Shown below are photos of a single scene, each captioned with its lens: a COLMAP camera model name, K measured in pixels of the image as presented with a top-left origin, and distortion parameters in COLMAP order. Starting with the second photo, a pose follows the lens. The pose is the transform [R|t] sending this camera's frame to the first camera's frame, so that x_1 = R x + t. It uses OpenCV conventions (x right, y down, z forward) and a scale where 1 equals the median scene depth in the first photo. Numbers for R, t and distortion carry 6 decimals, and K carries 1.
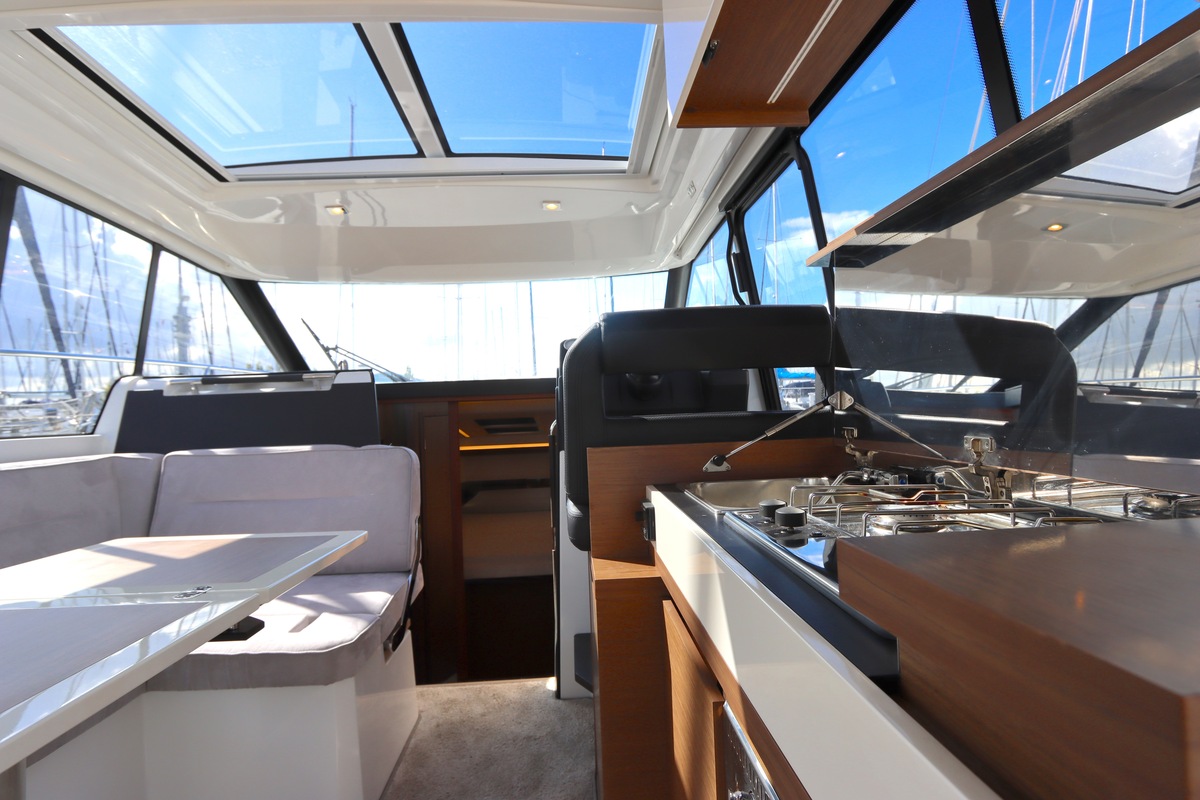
lens RADIAL K [[612.5, 0, 602.7], [0, 612.5, 393.2], [0, 0, 1]] dist [-0.028304, 0.009916]
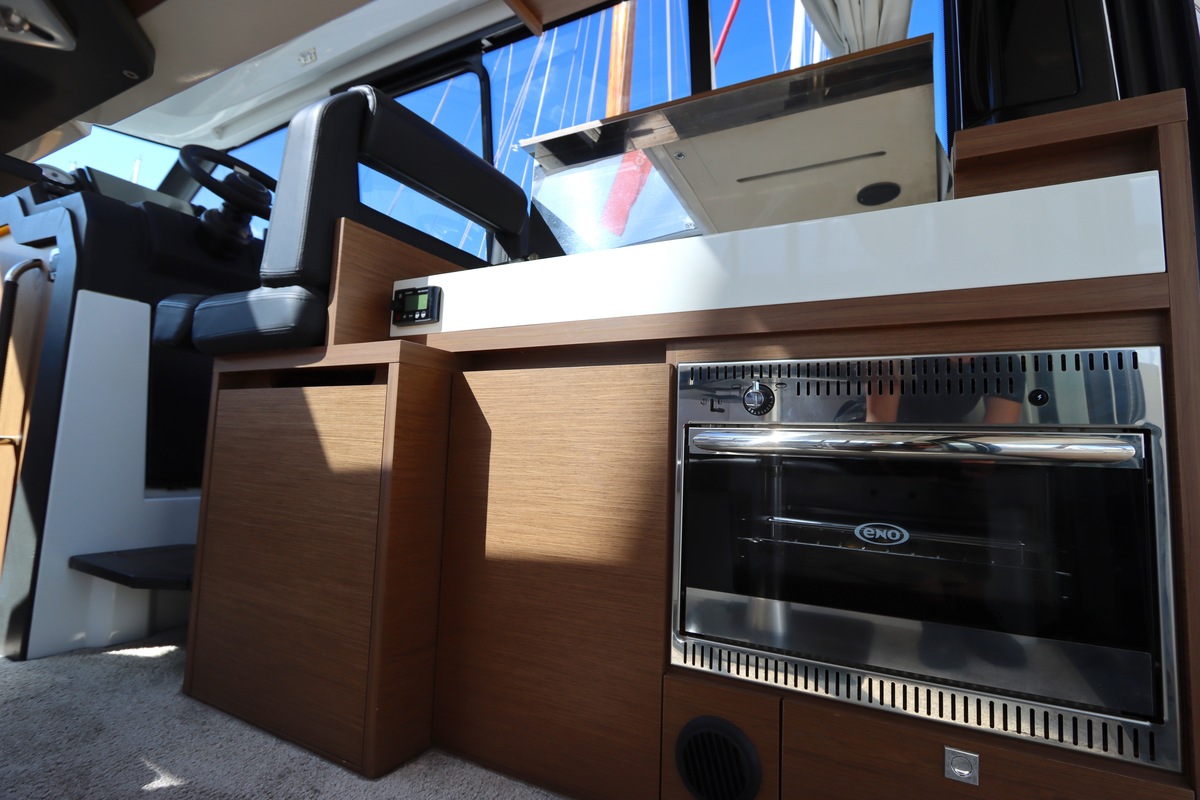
lens RADIAL K [[593.0, 0, 595.7], [0, 593.0, 388.4], [0, 0, 1]] dist [-0.013866, 0.000665]
pose [[0.527986, 0.147082, 0.836420, -0.296975], [-0.076398, 0.989121, -0.125709, 0.241835], [-0.845810, 0.002472, 0.533479, 0.162988]]
